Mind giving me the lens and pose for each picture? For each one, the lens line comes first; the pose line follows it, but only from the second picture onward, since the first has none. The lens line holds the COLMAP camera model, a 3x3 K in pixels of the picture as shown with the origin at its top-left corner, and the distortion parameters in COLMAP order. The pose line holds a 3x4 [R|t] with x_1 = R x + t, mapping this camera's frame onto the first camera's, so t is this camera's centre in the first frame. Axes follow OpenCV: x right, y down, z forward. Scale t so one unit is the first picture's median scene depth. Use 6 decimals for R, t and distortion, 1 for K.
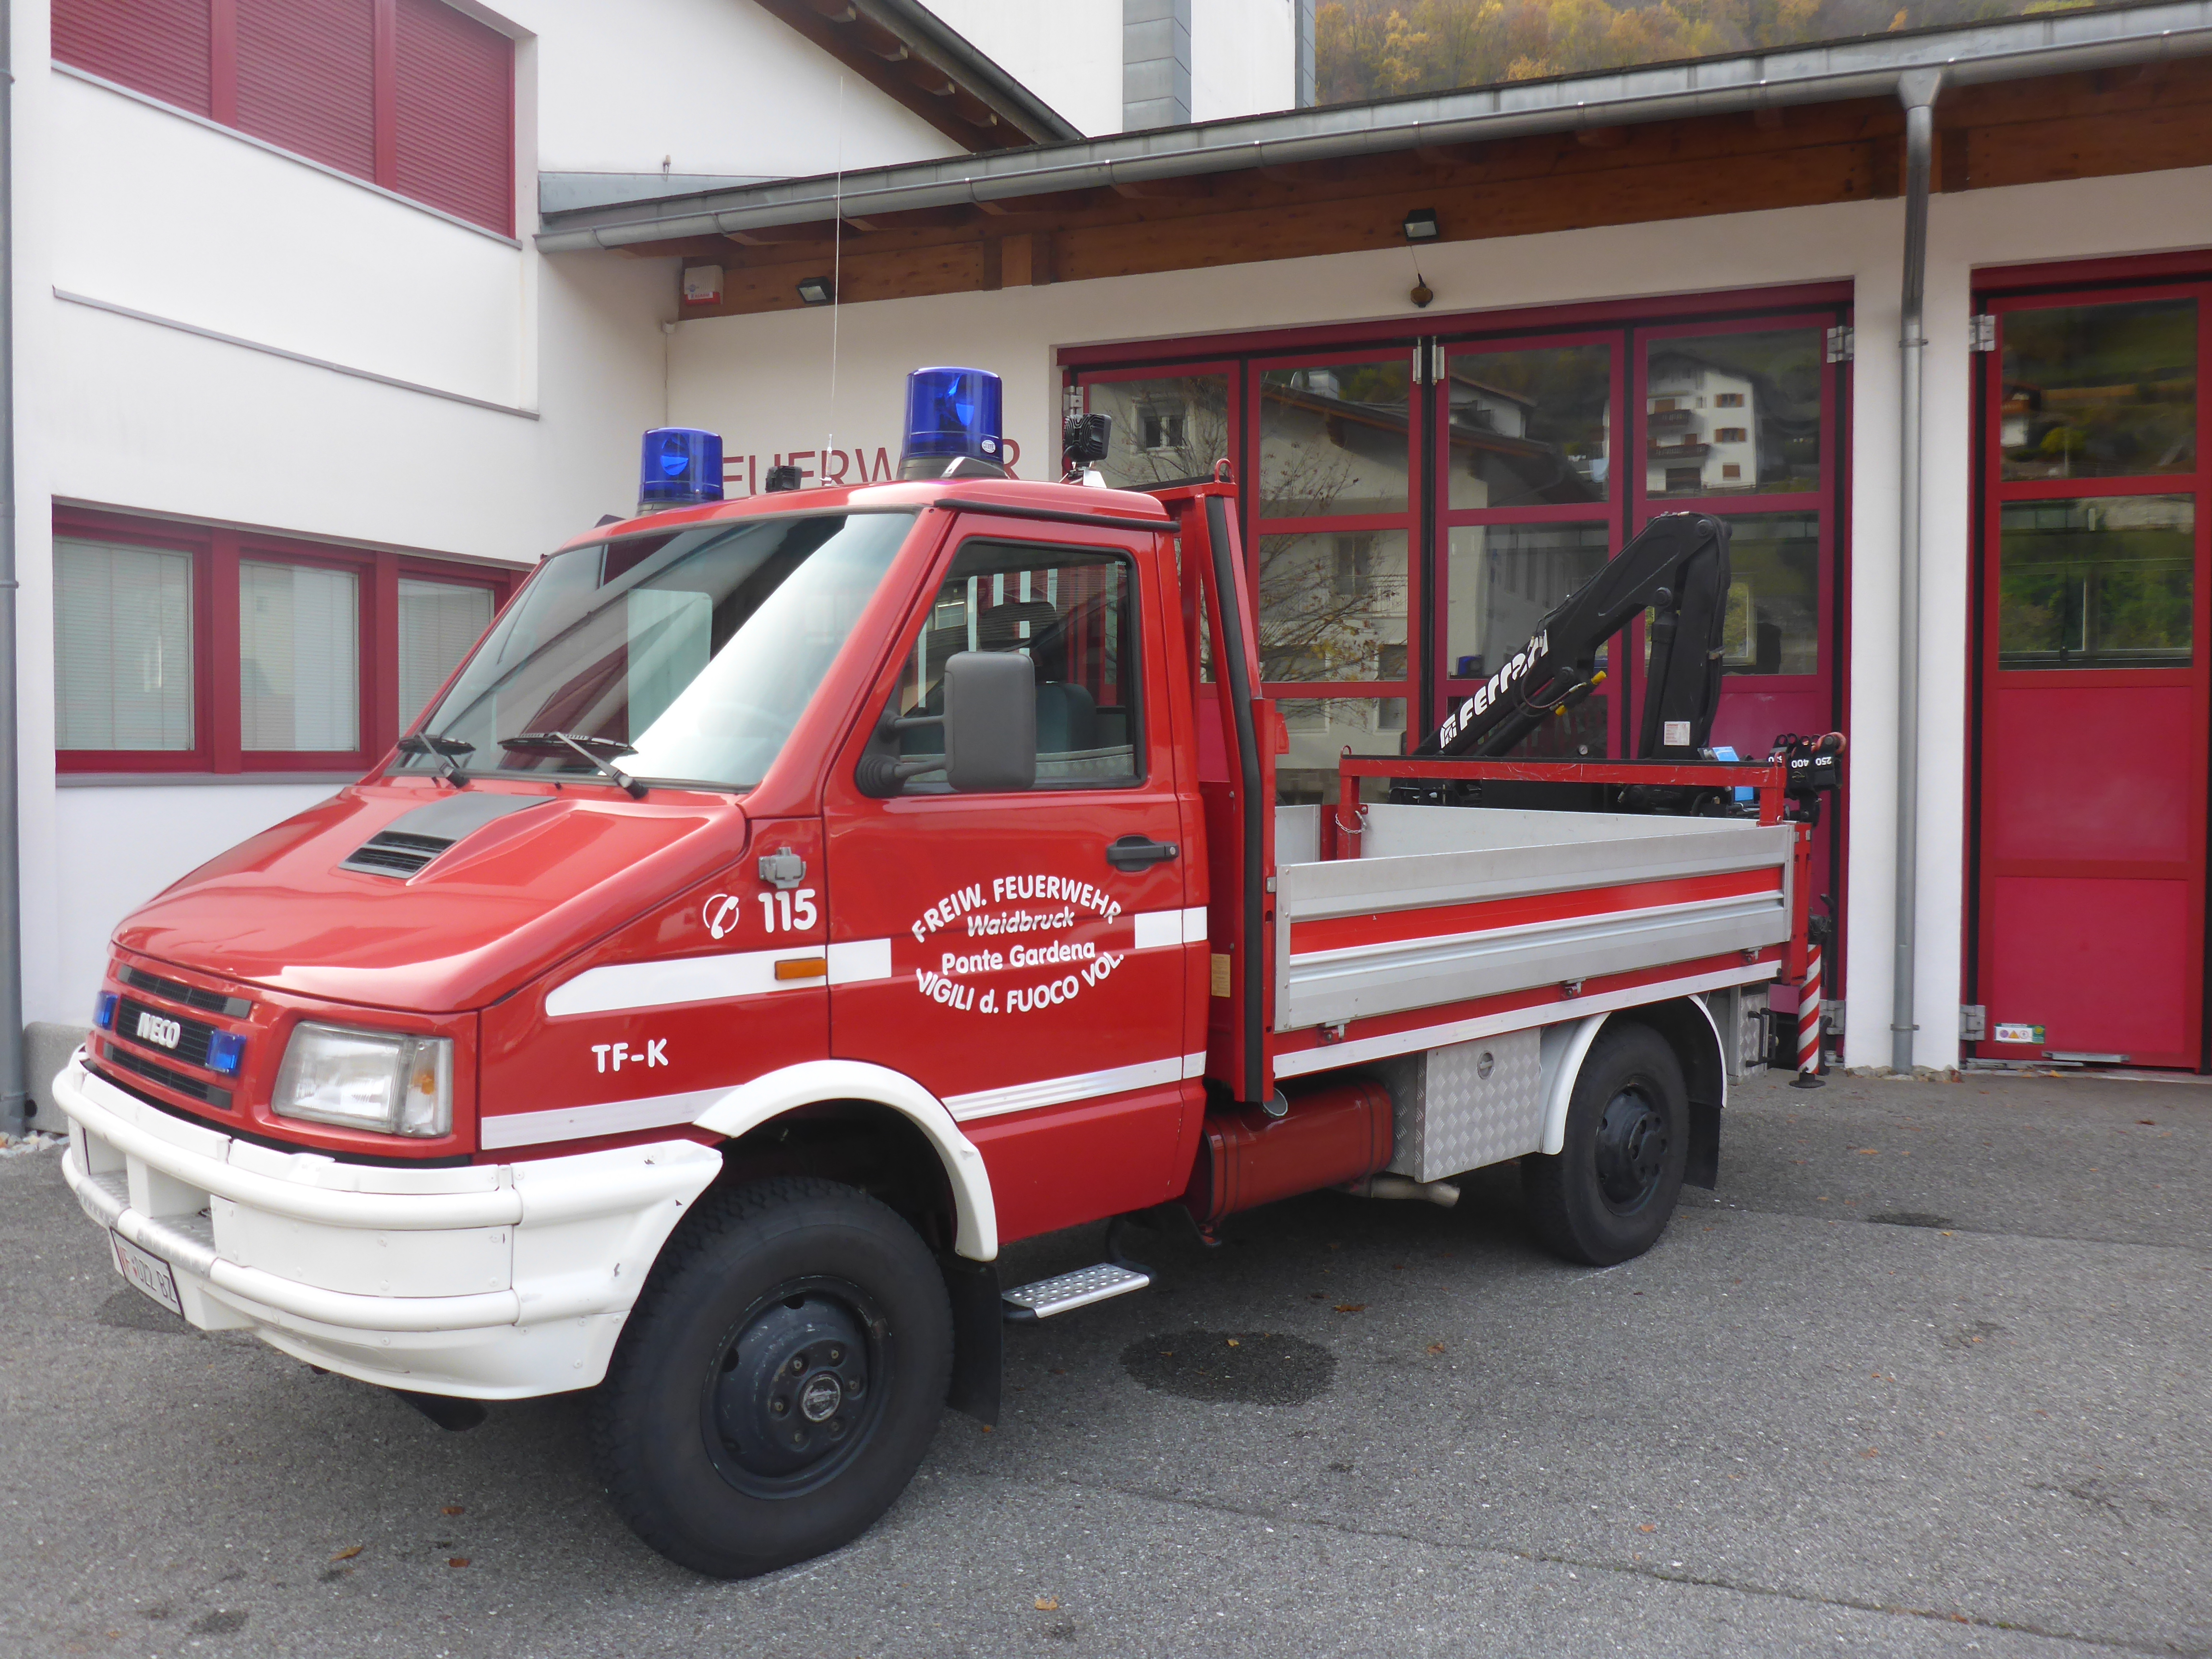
lens RADIAL K [[1846.2, 0, 1096.5], [0, 1846.2, 806.6], [0, 0, 1]] dist [-0.036994, 0.003297]
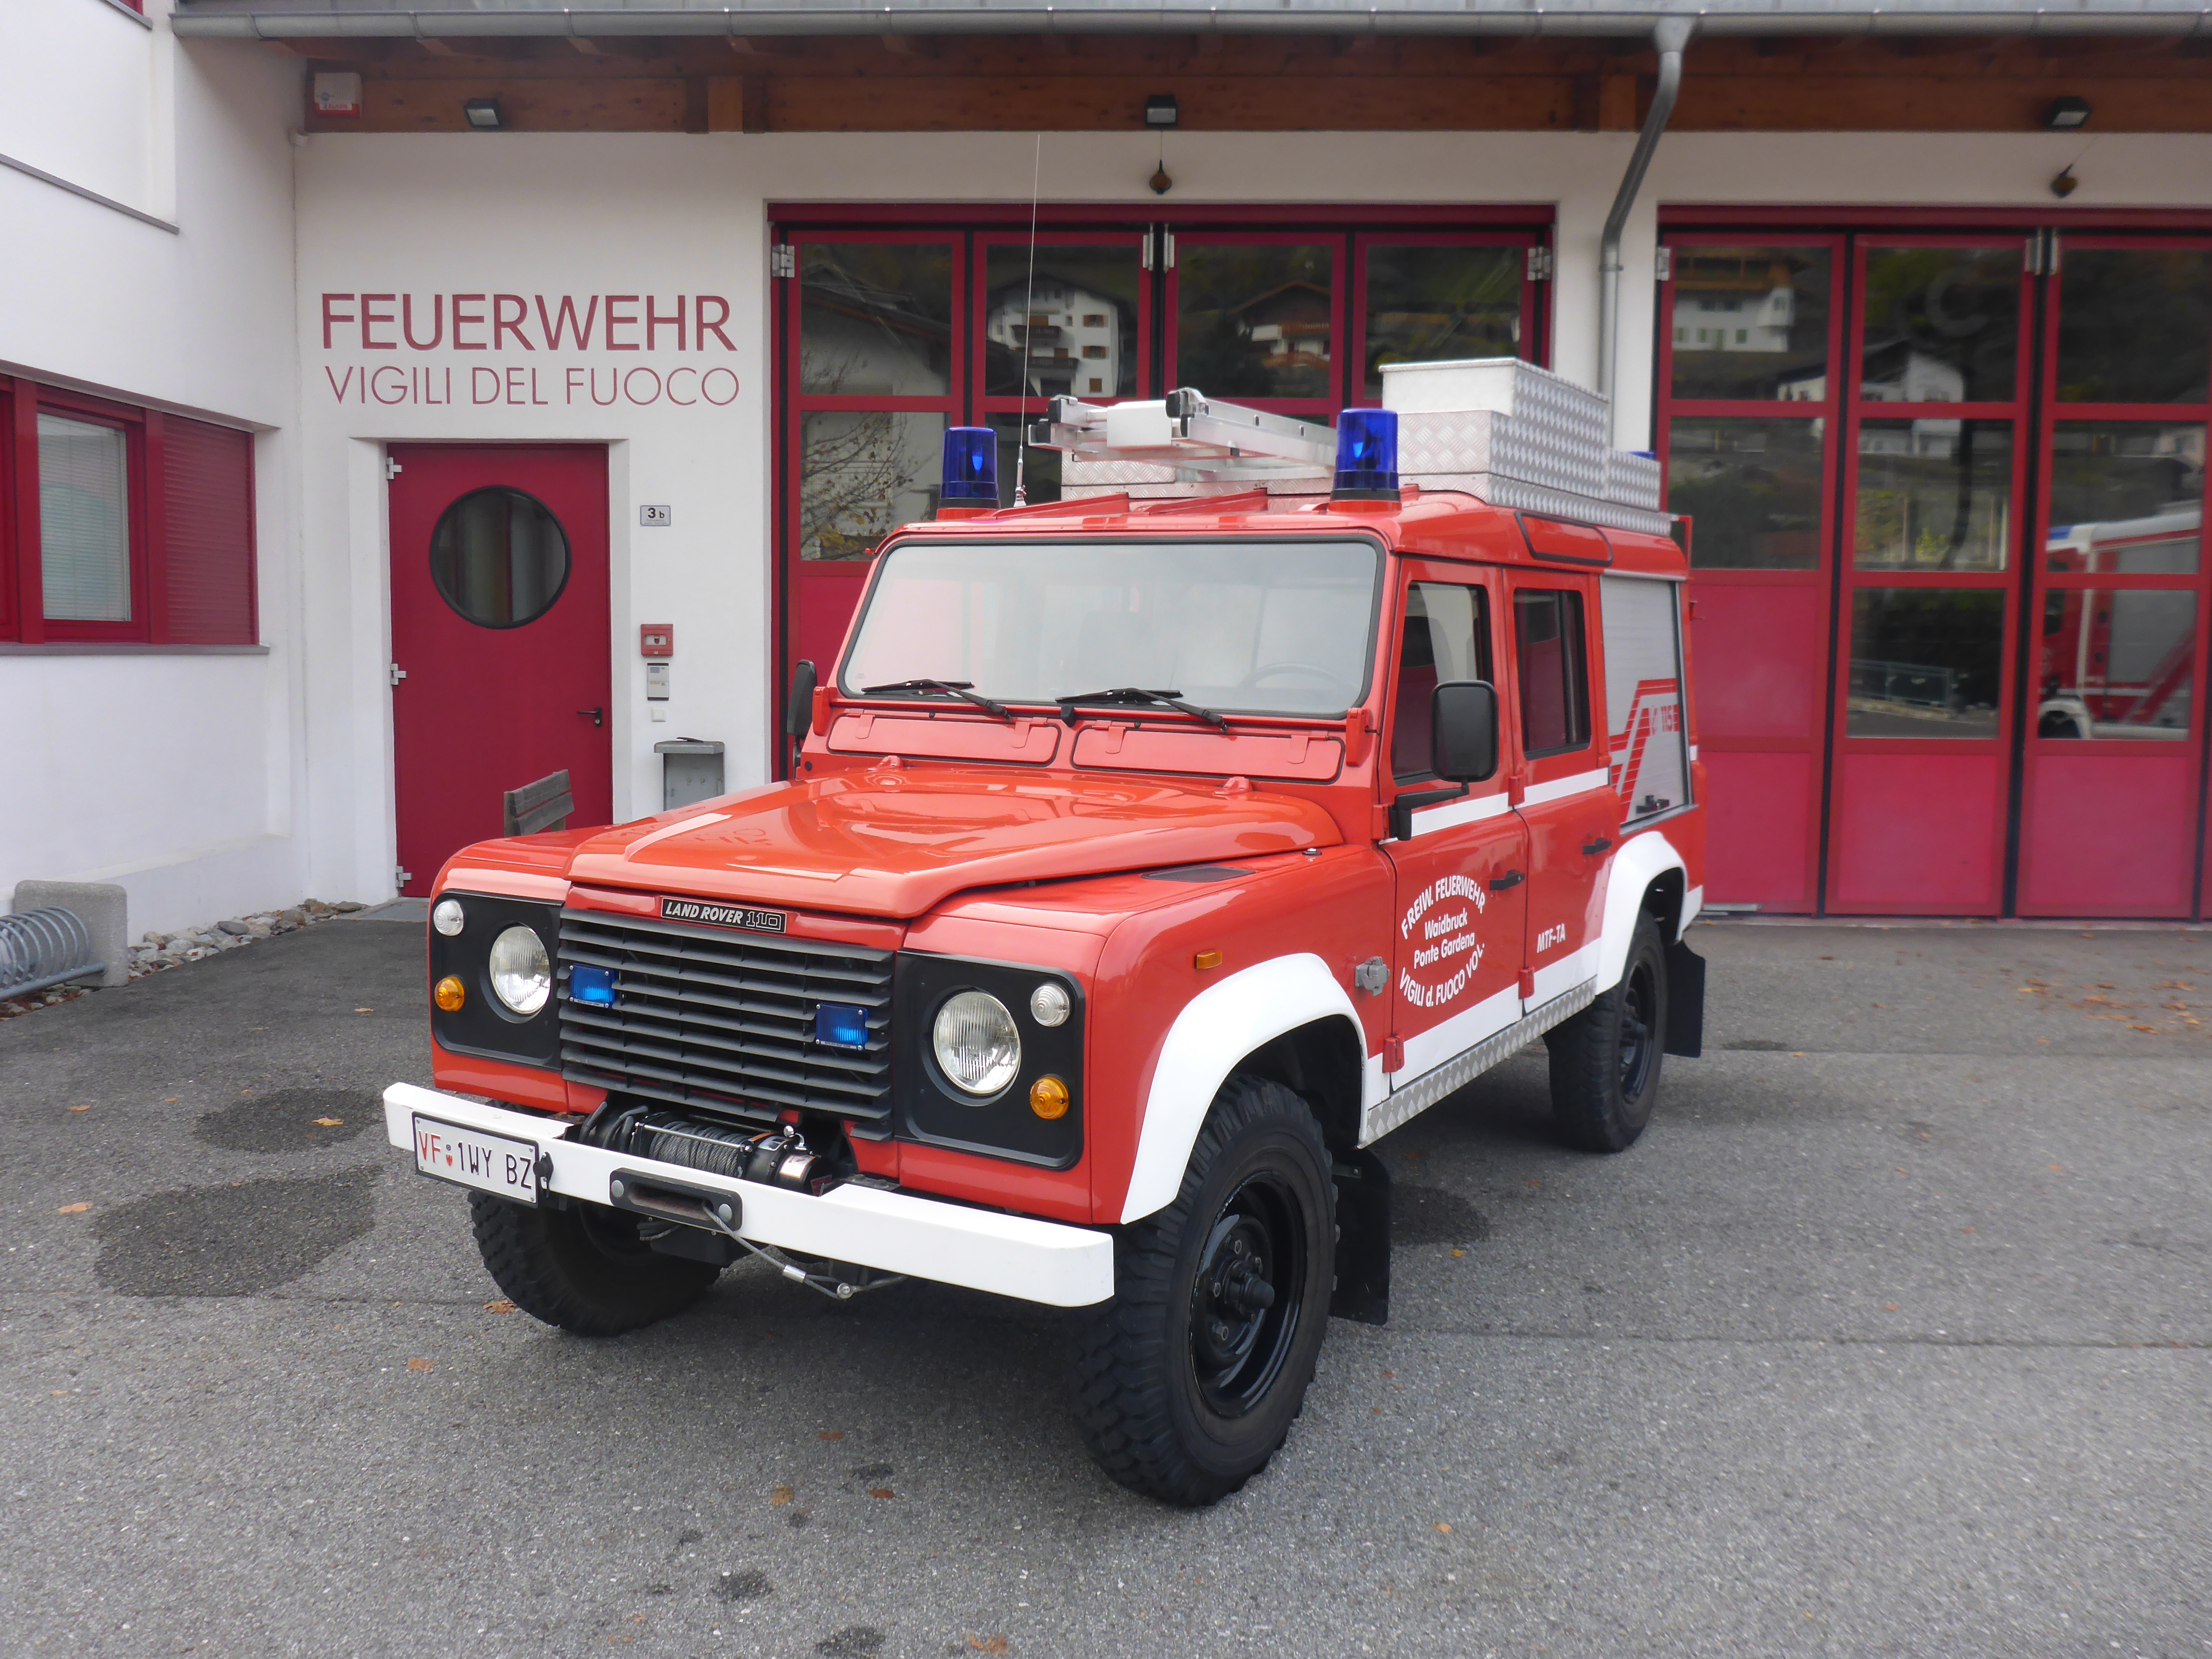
lens RADIAL K [[1847.3, 0, 1101.1], [0, 1847.3, 794.4], [0, 0, 1]] dist [-0.034230, -0.008296]
pose [[0.941615, -0.015831, 0.336319, -0.429495], [-0.001519, 0.998684, 0.051265, 0.014978], [-0.336688, -0.048782, 0.940352, 0.088973]]
